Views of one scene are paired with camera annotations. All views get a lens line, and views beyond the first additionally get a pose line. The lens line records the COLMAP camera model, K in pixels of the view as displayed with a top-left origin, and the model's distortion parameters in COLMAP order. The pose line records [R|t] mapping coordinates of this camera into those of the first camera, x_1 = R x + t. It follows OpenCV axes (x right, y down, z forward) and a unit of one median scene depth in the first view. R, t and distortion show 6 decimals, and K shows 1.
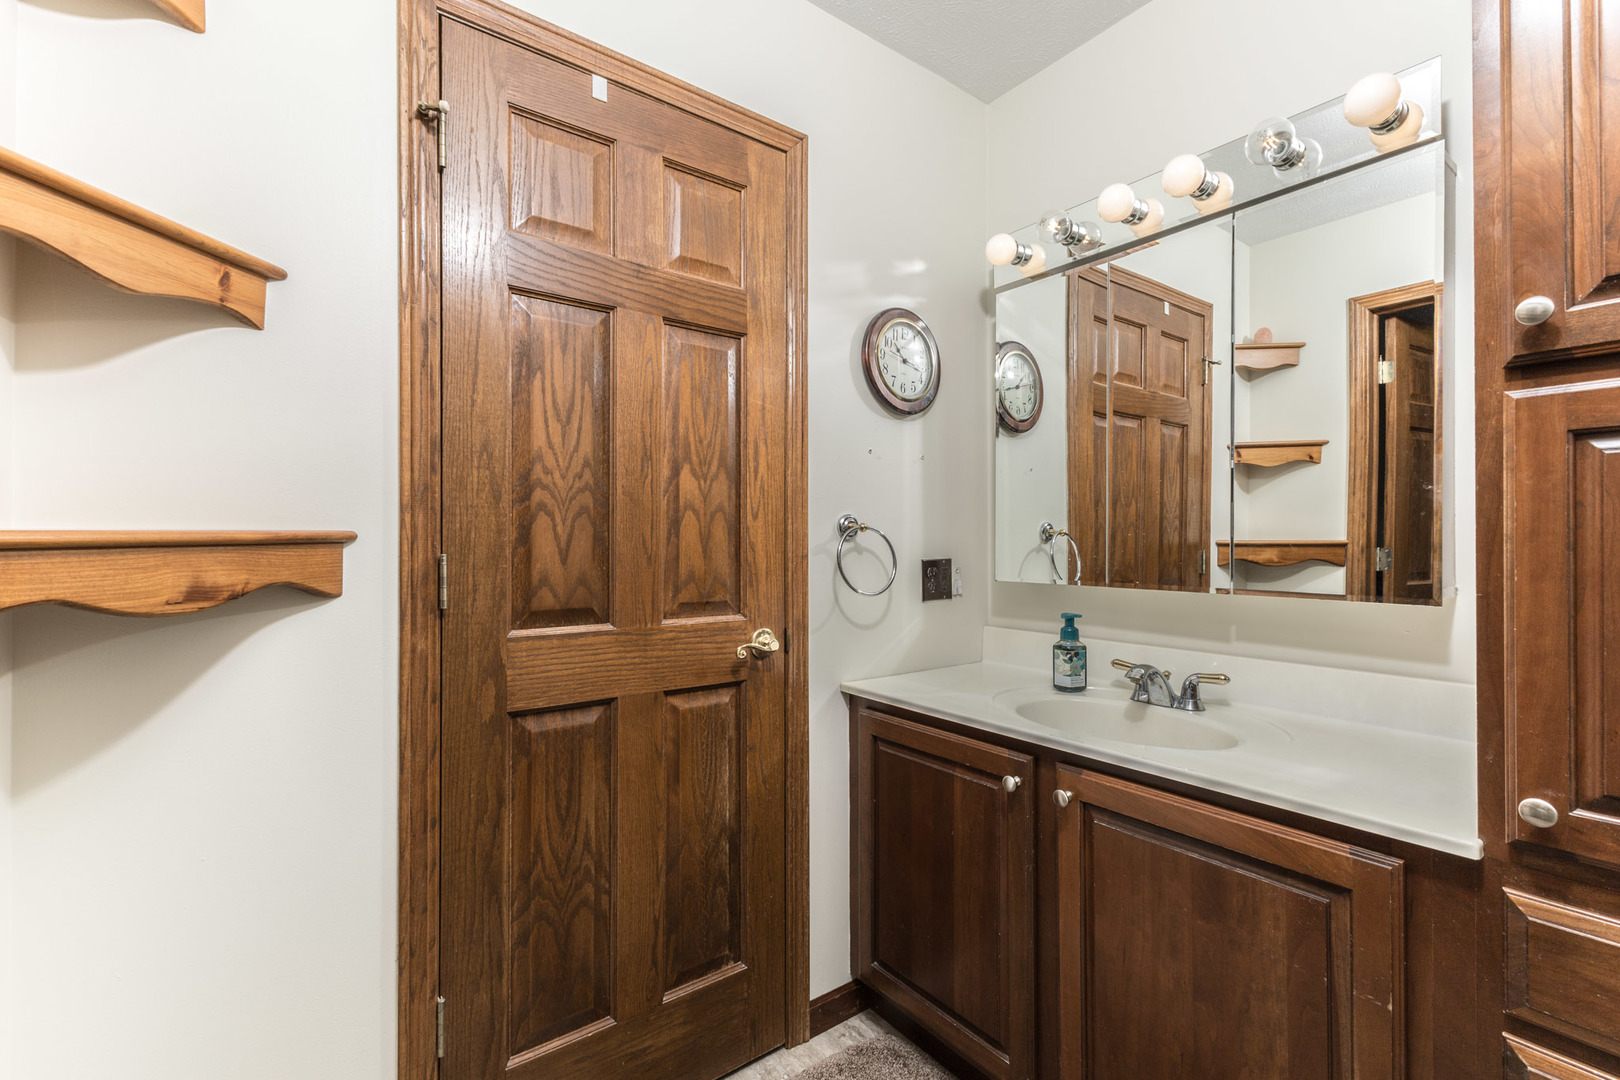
lens RADIAL K [[714.4, 0, 809.0], [0, 714.4, 543.8], [0, 0, 1]] dist [0.022454, -0.007359]
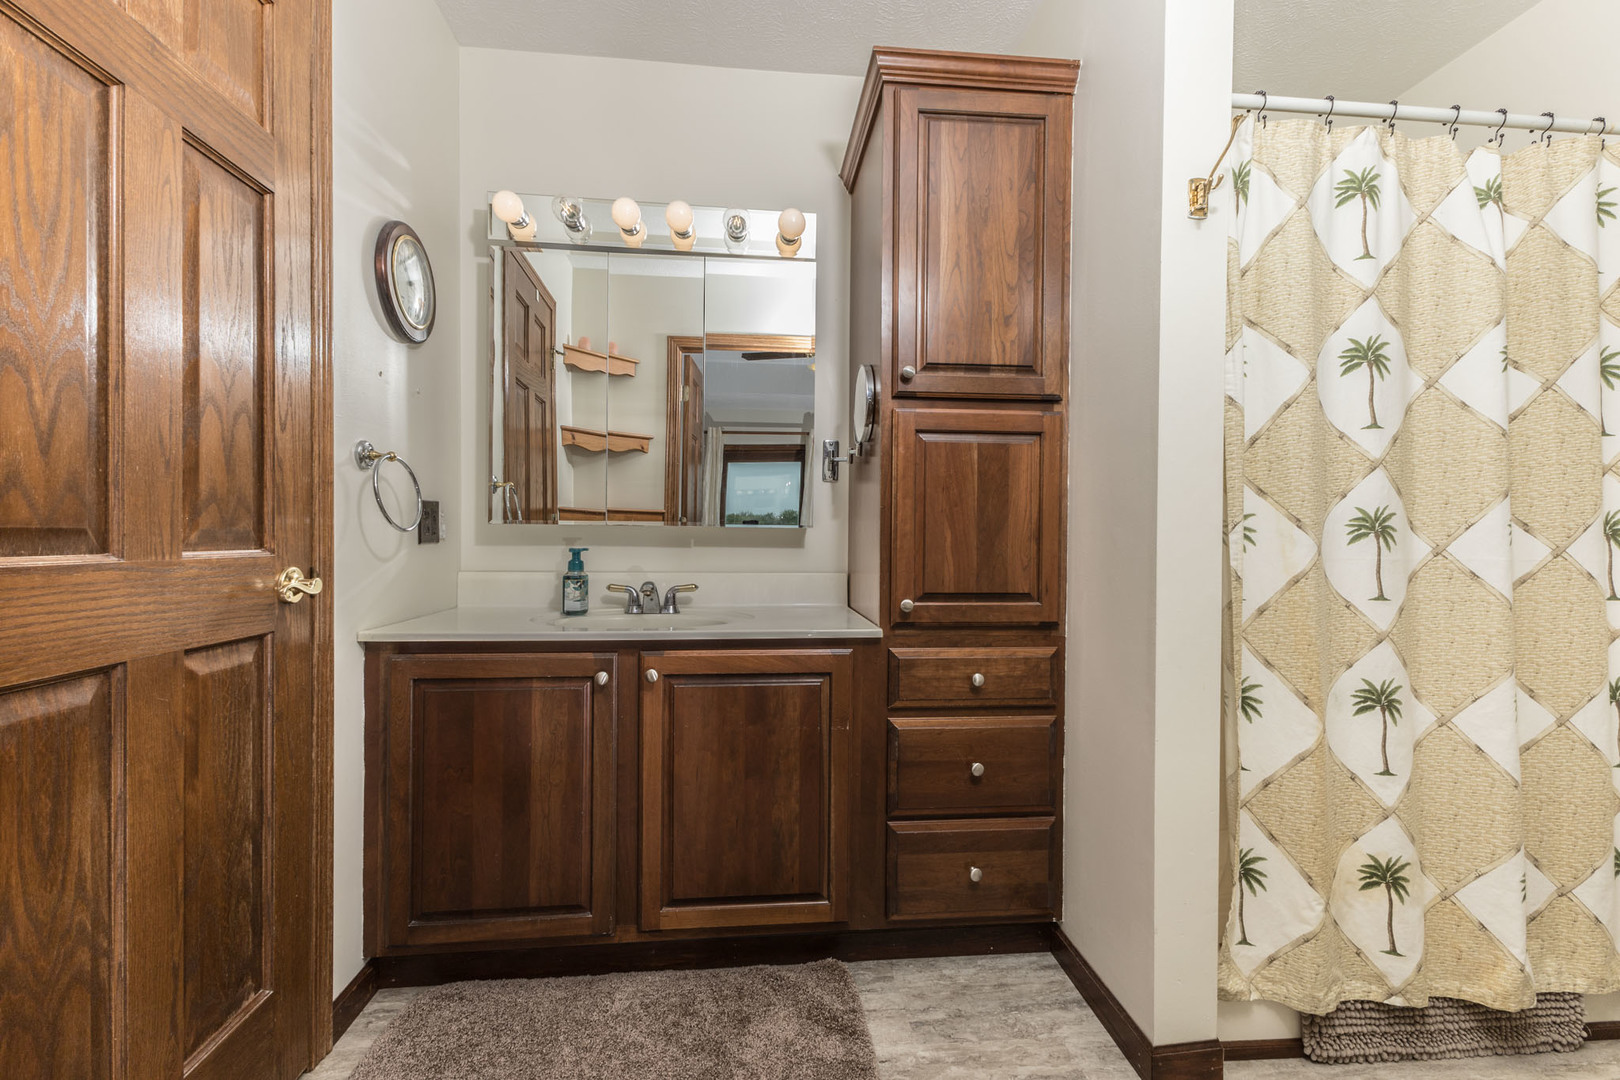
lens RADIAL K [[714.4, 0, 809.0], [0, 714.4, 543.8], [0, 0, 1]] dist [0.022454, -0.007359]
pose [[0.512339, -0.005020, 0.858769, -0.509857], [-0.004738, 0.999951, 0.008672, 0.090171], [-0.858770, -0.008511, 0.512290, 0.088618]]
